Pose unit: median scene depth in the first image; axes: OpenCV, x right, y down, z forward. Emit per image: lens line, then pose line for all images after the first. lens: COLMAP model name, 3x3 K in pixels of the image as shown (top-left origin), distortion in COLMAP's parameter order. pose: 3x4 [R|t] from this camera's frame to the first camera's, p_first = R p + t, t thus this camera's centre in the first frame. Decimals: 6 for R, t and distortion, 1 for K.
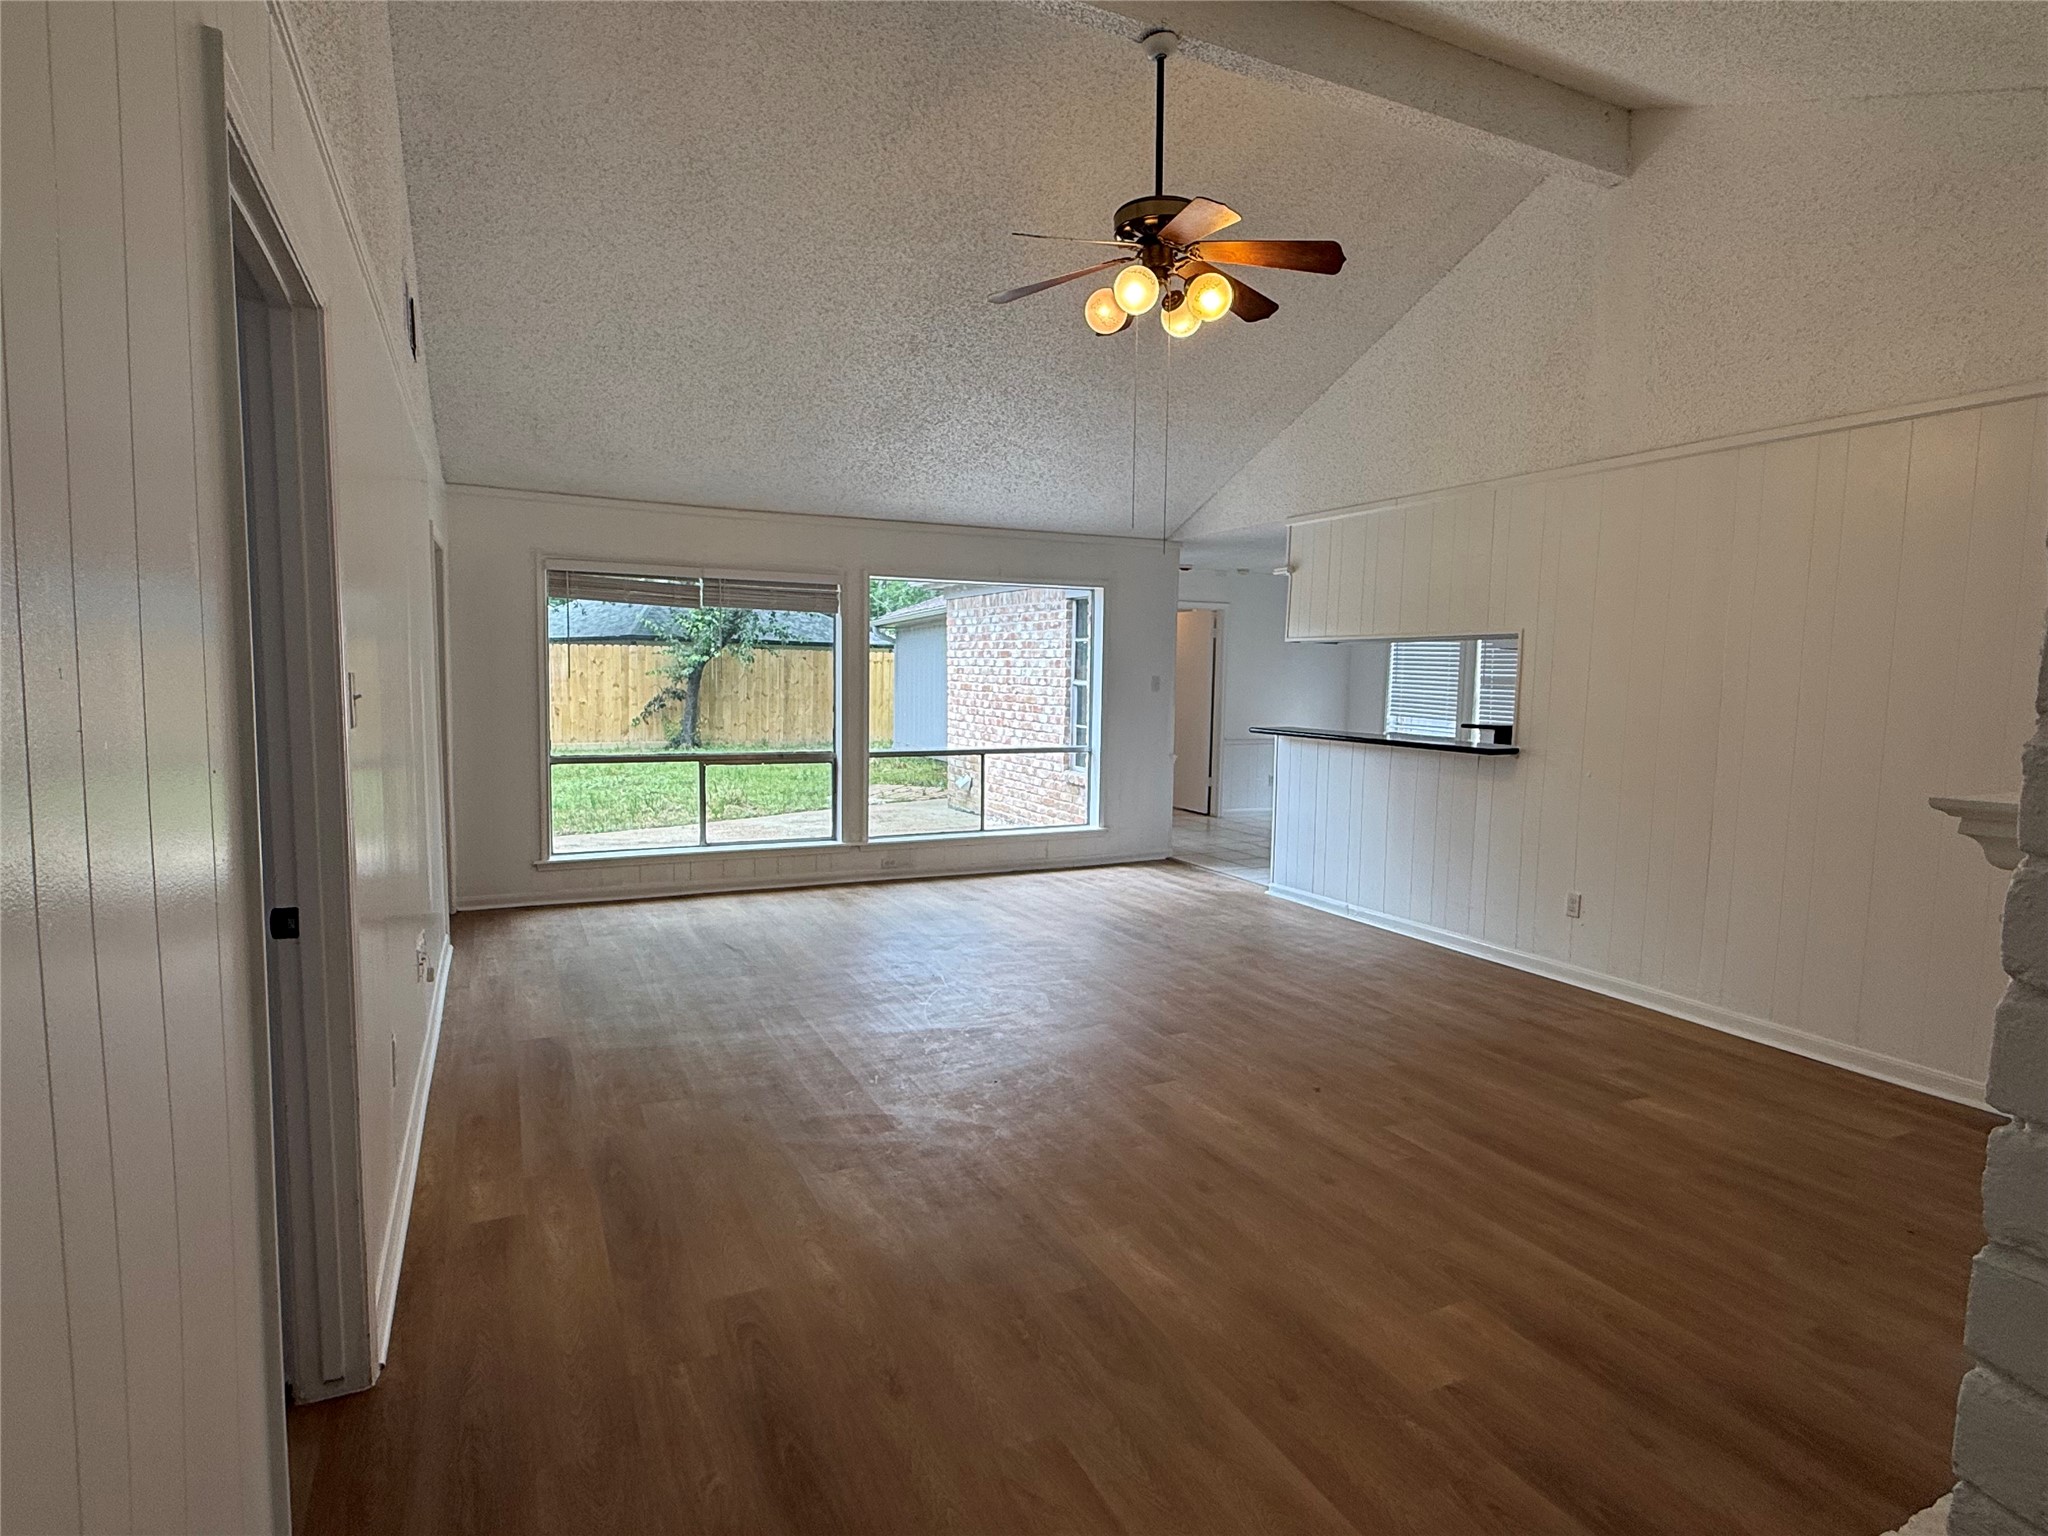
lens RADIAL K [[1079.8, 0, 1031.7], [0, 1079.8, 772.1], [0, 0, 1]] dist [-0.006560, 0.001158]
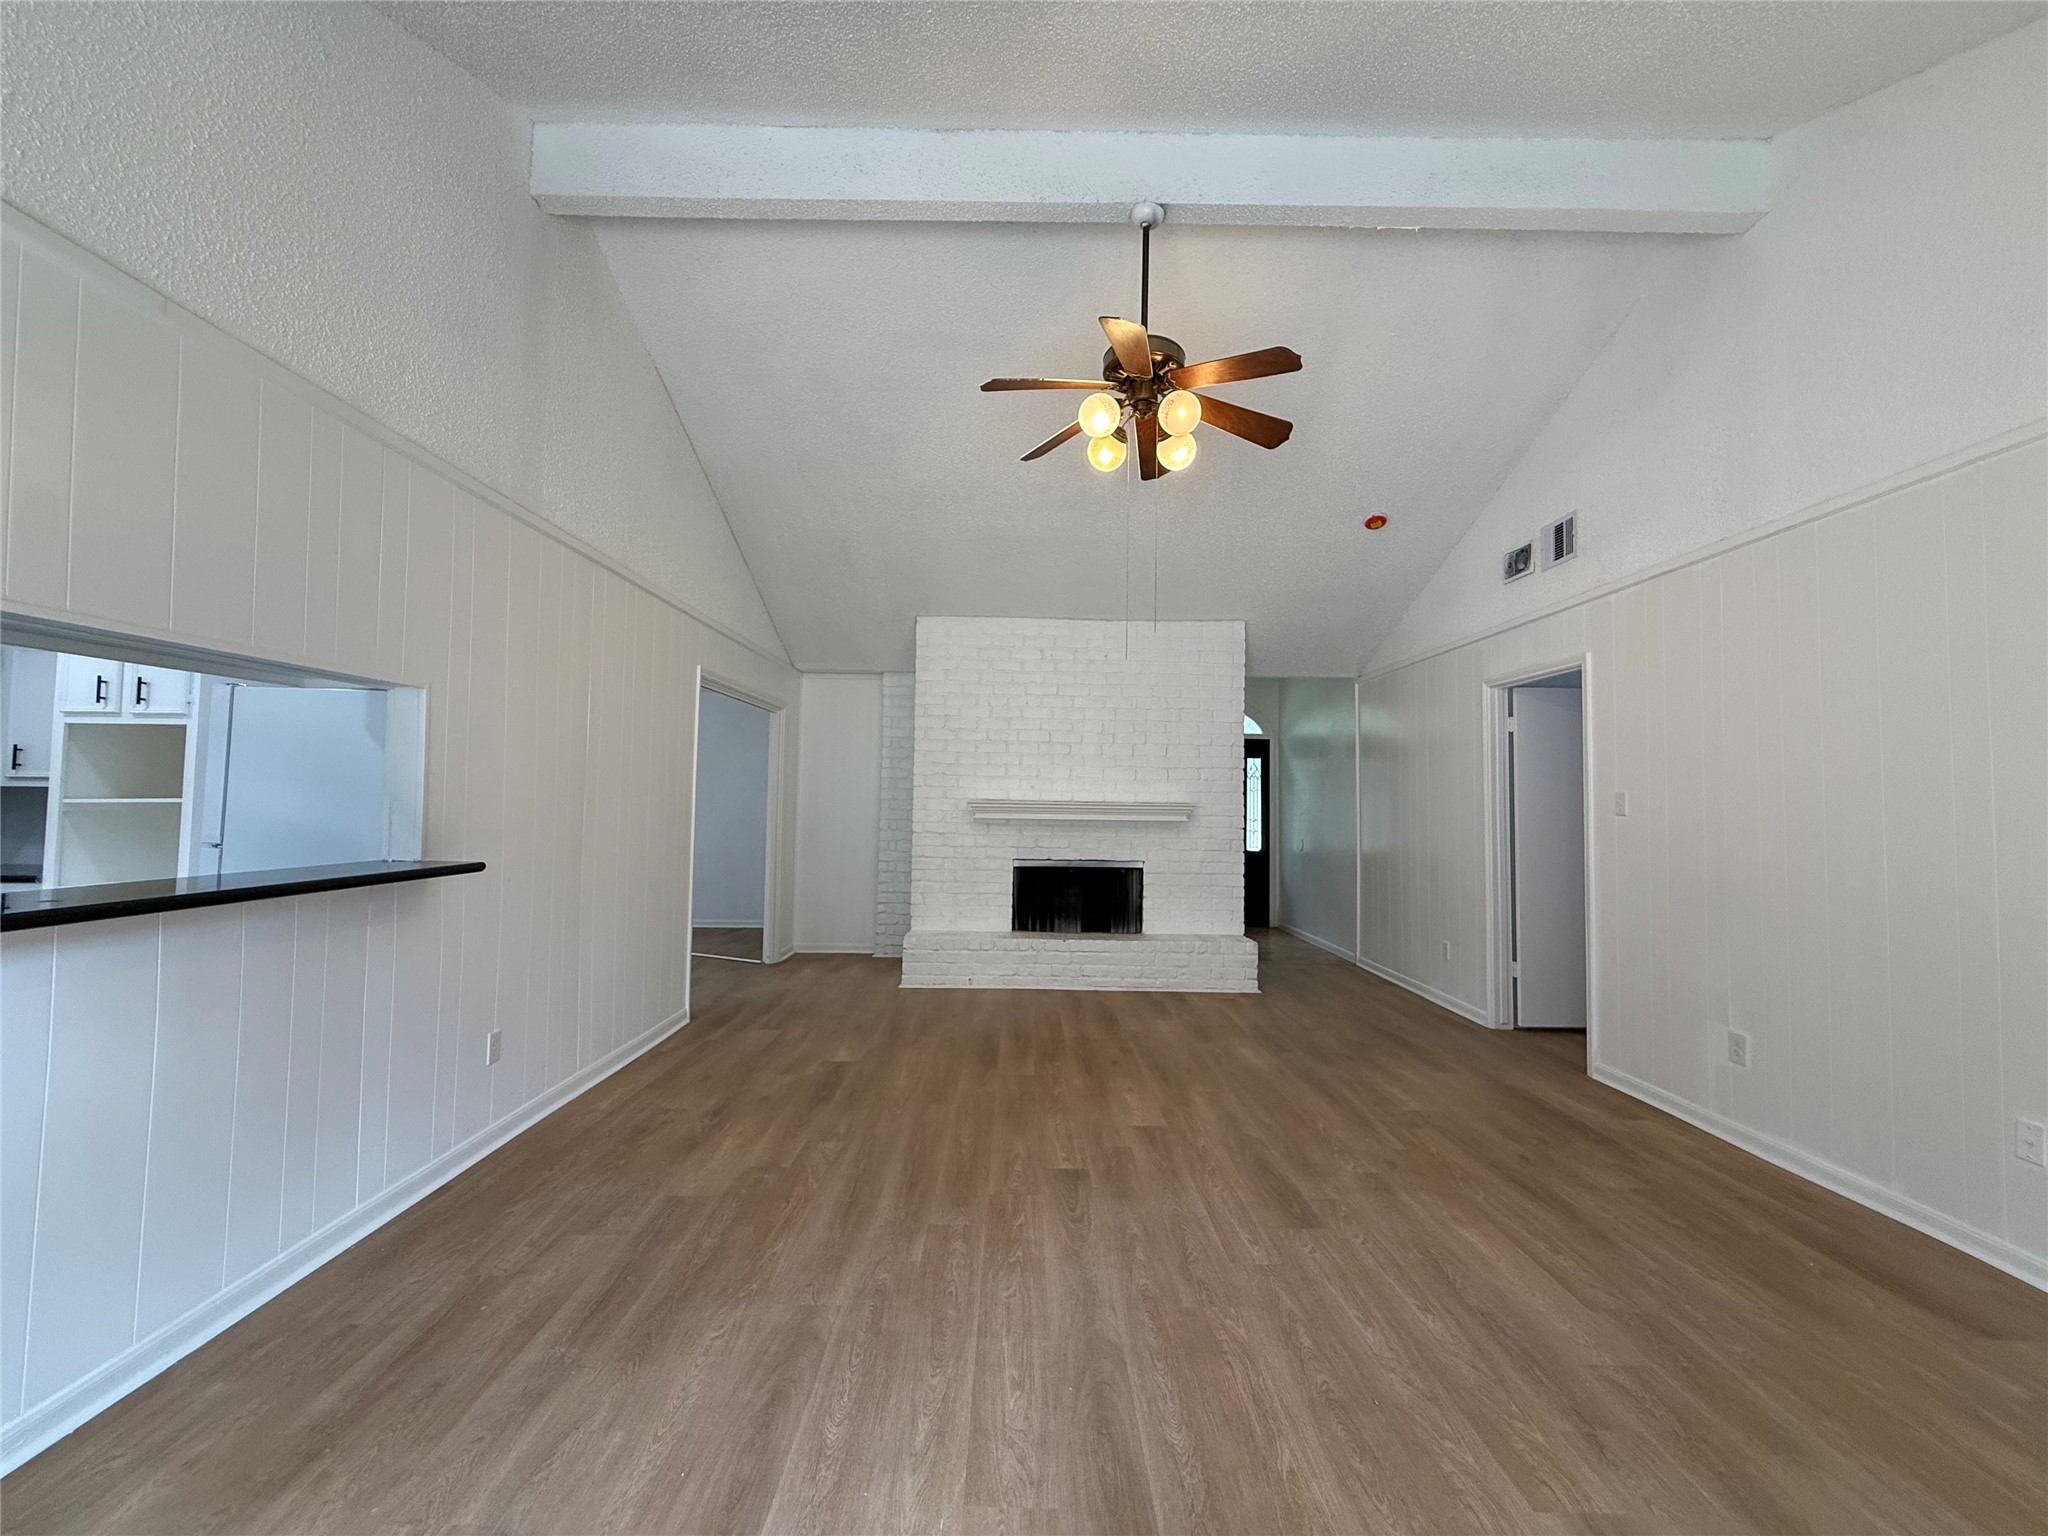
lens RADIAL K [[816.3, 0, 1024.3], [0, 816.3, 768.4], [0, 0, 1]] dist [-0.000078, -0.000372]
pose [[-0.900613, -0.011021, 0.434481, -0.076241], [0.010609, 0.998823, 0.047327, -0.076856], [-0.434491, 0.047233, -0.899437, 1.002531]]
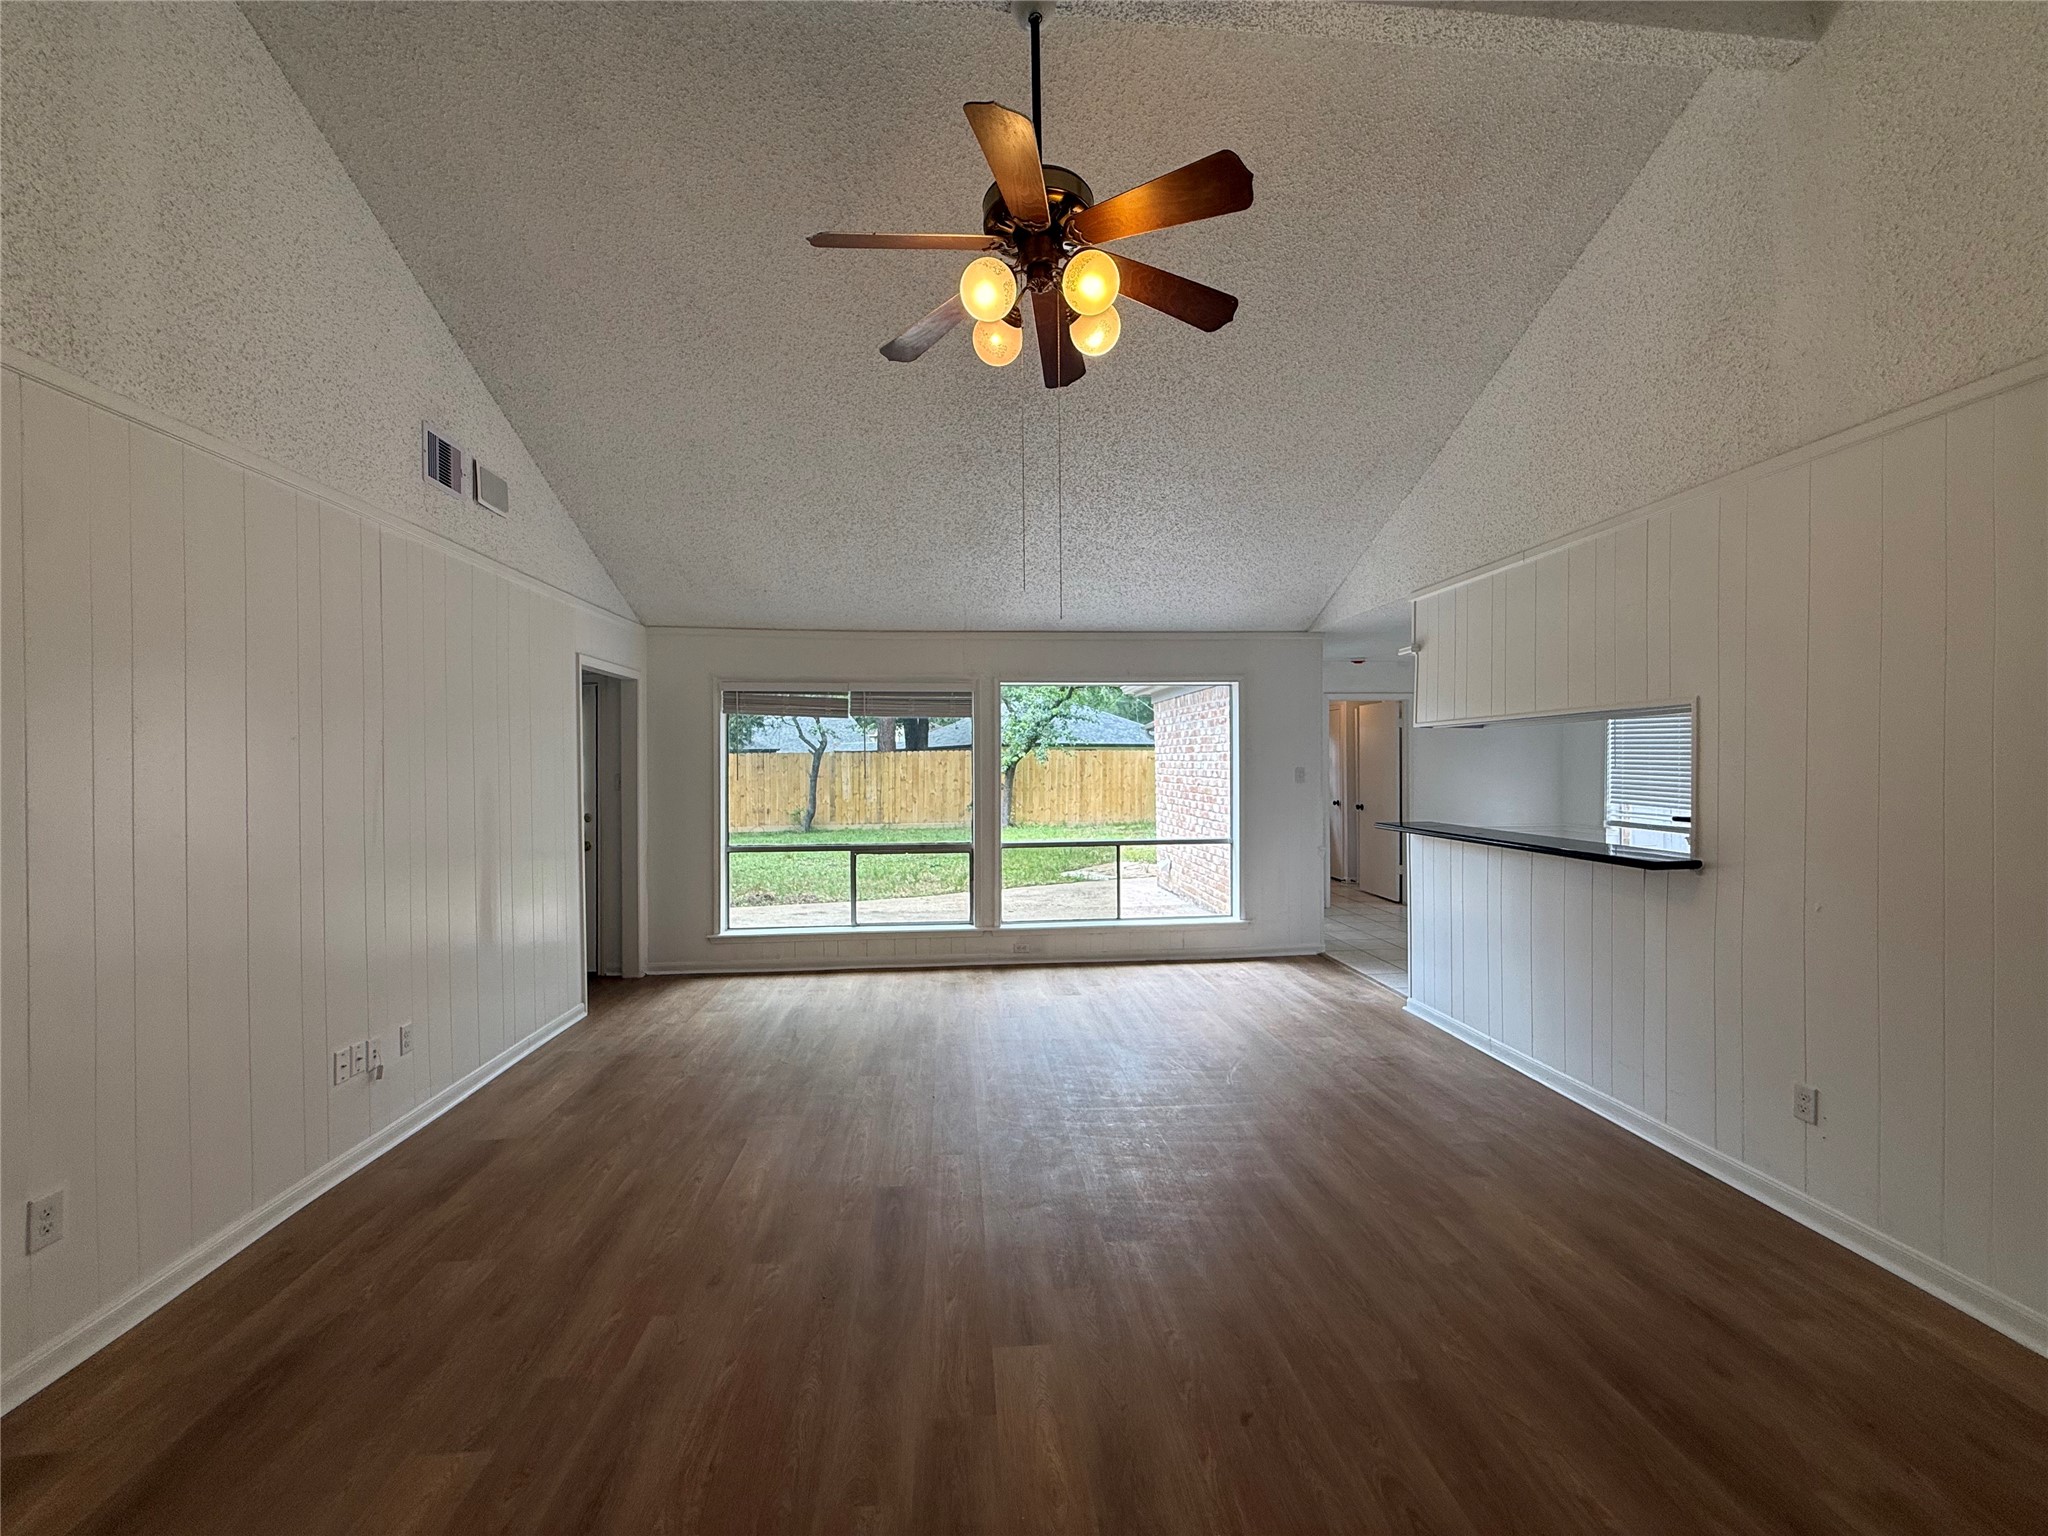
lens RADIAL K [[816.3, 0, 1029.0], [0, 816.3, 766.7], [0, 0, 1]] dist [-0.000078, -0.000372]
pose [[0.935665, -0.020803, -0.352275, 0.174532], [-0.011323, 0.995977, -0.088891, -0.024144], [0.352707, 0.087161, 0.931665, 0.255589]]
